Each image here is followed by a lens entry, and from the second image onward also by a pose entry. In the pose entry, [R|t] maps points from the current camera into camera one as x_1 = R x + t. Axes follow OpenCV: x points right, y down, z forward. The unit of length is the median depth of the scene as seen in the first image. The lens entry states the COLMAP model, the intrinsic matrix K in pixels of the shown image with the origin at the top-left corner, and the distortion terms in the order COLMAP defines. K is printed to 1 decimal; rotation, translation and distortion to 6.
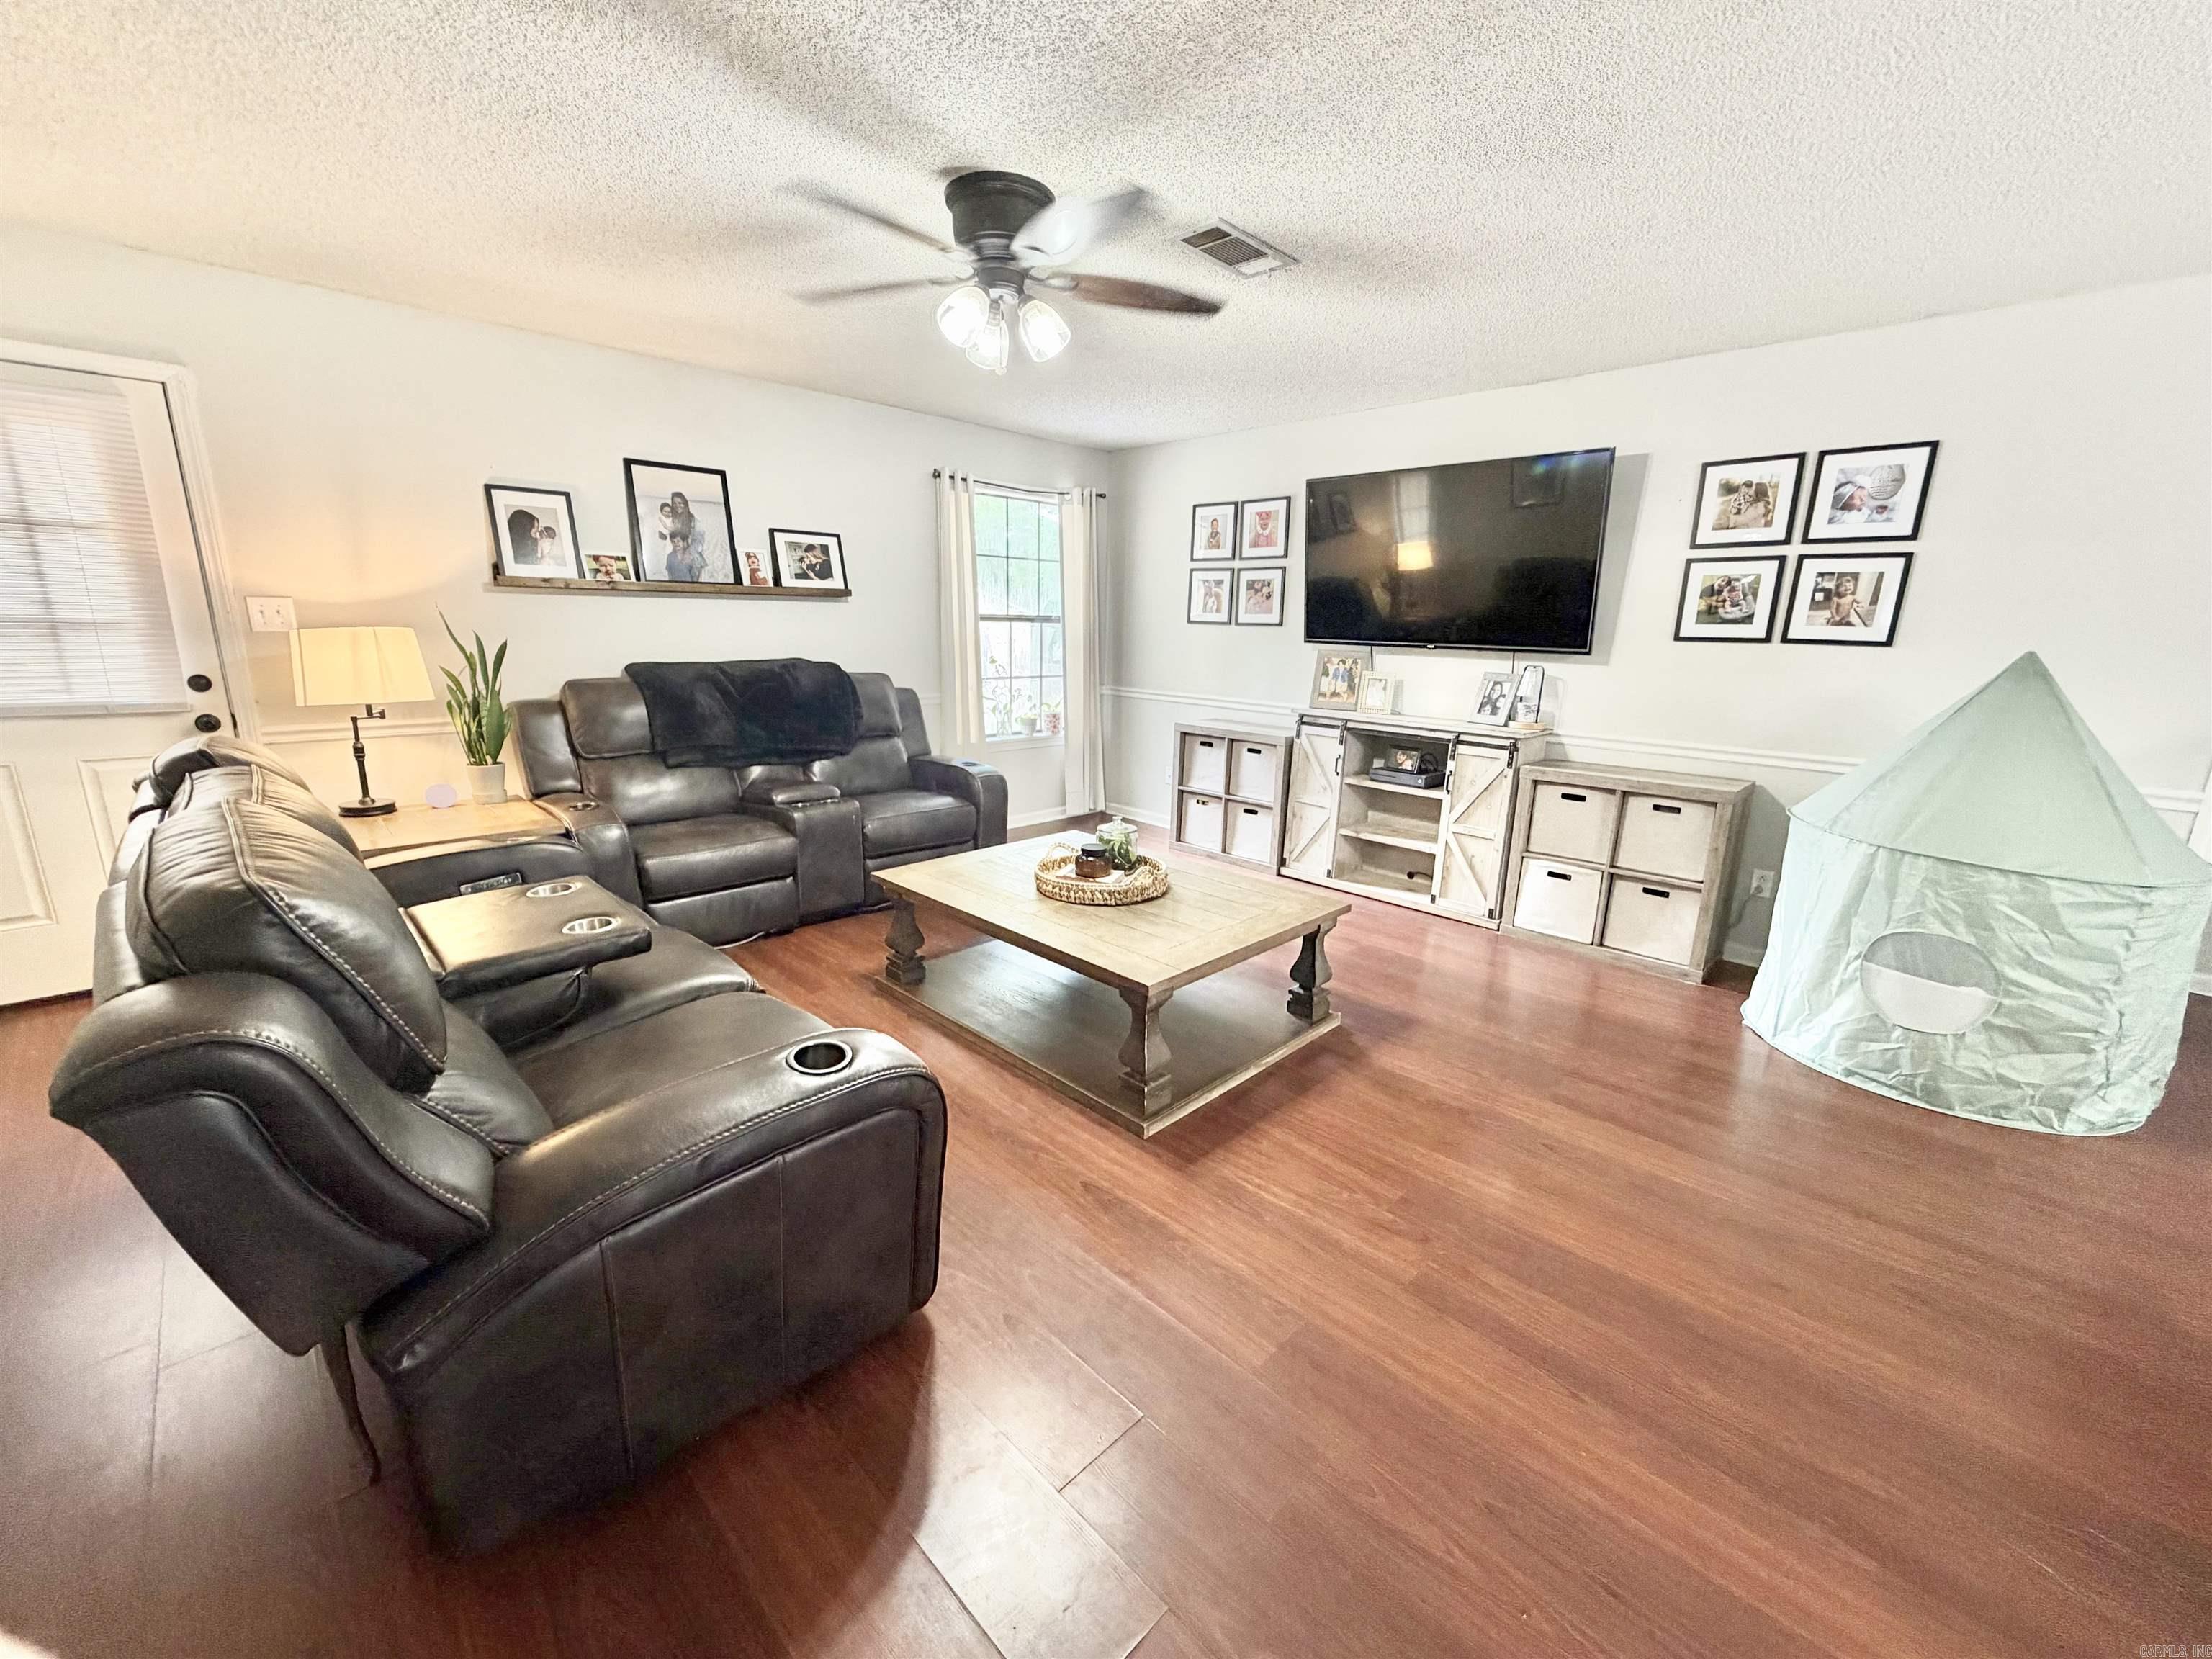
lens RADIAL K [[881.8, 0, 1103.6], [0, 881.8, 823.6], [0, 0, 1]] dist [0.001792, 0.000258]
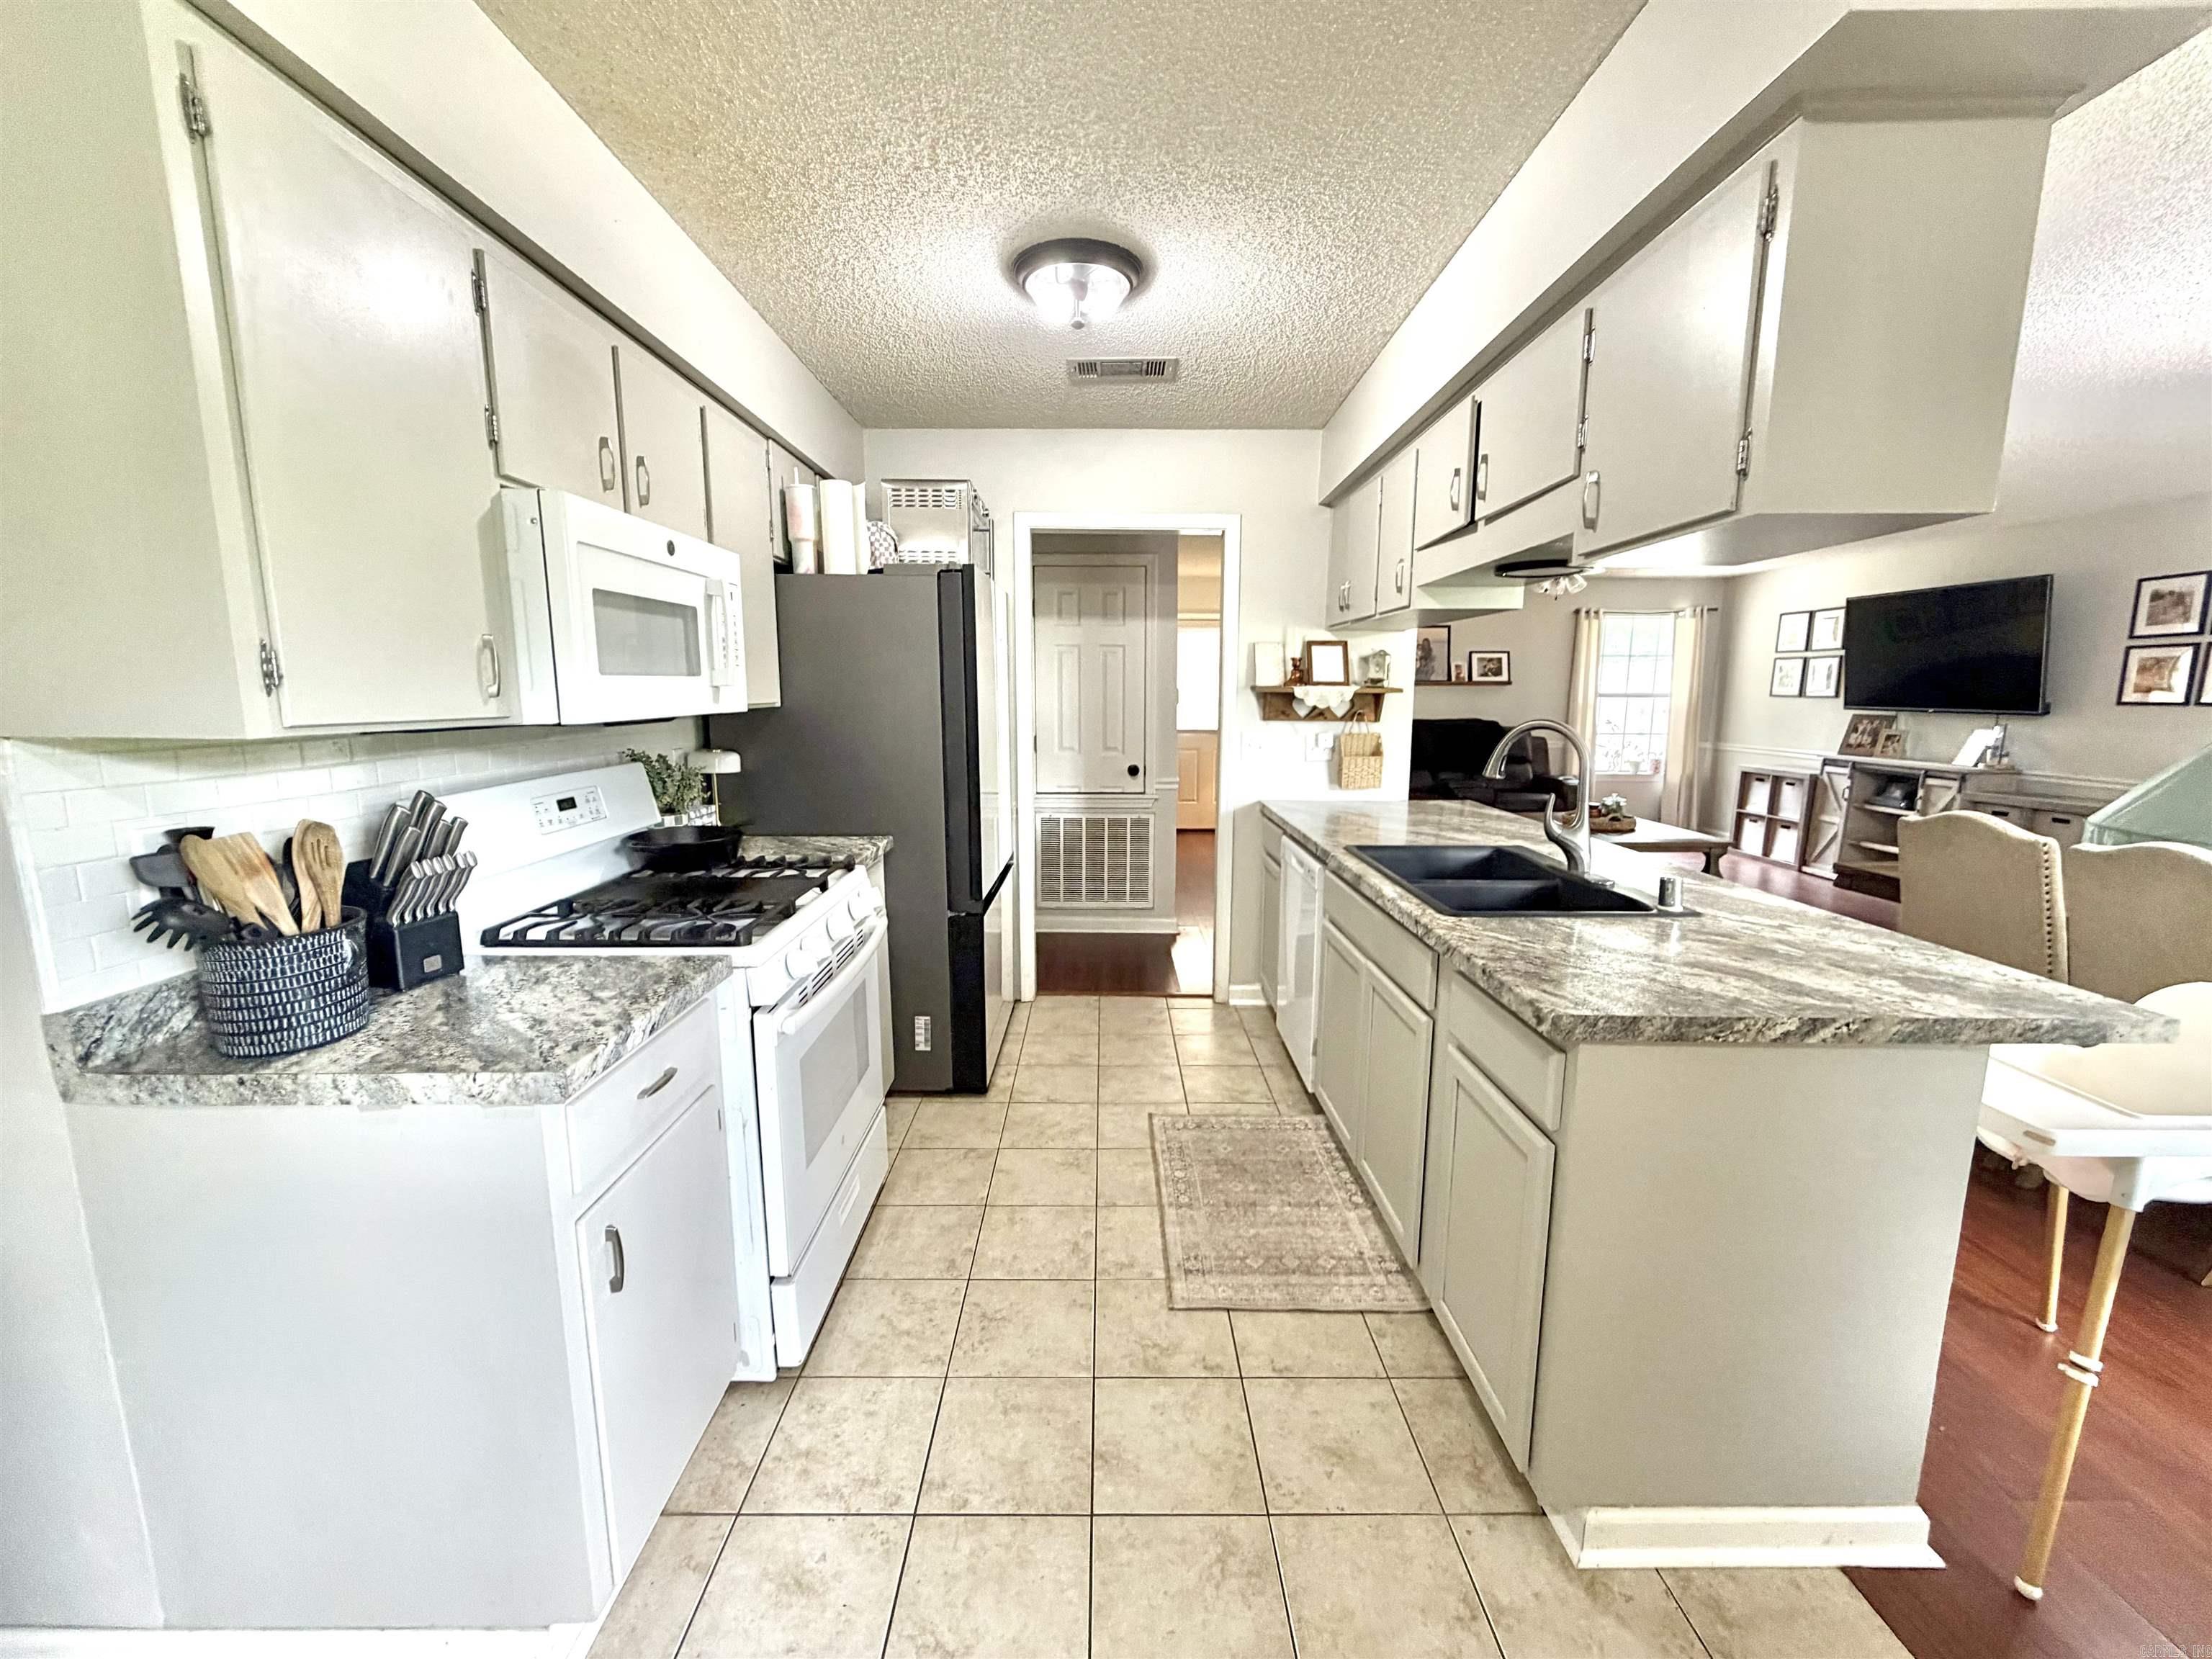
lens RADIAL K [[881.8, 0, 1108.5], [0, 881.8, 823.8], [0, 0, 1]] dist [0.001792, 0.000258]
pose [[0.711569, 0.086499, -0.697271, 0.397346], [-0.144431, 0.989207, -0.024678, 0.180756], [0.687611, 0.118267, 0.716383, -0.799360]]
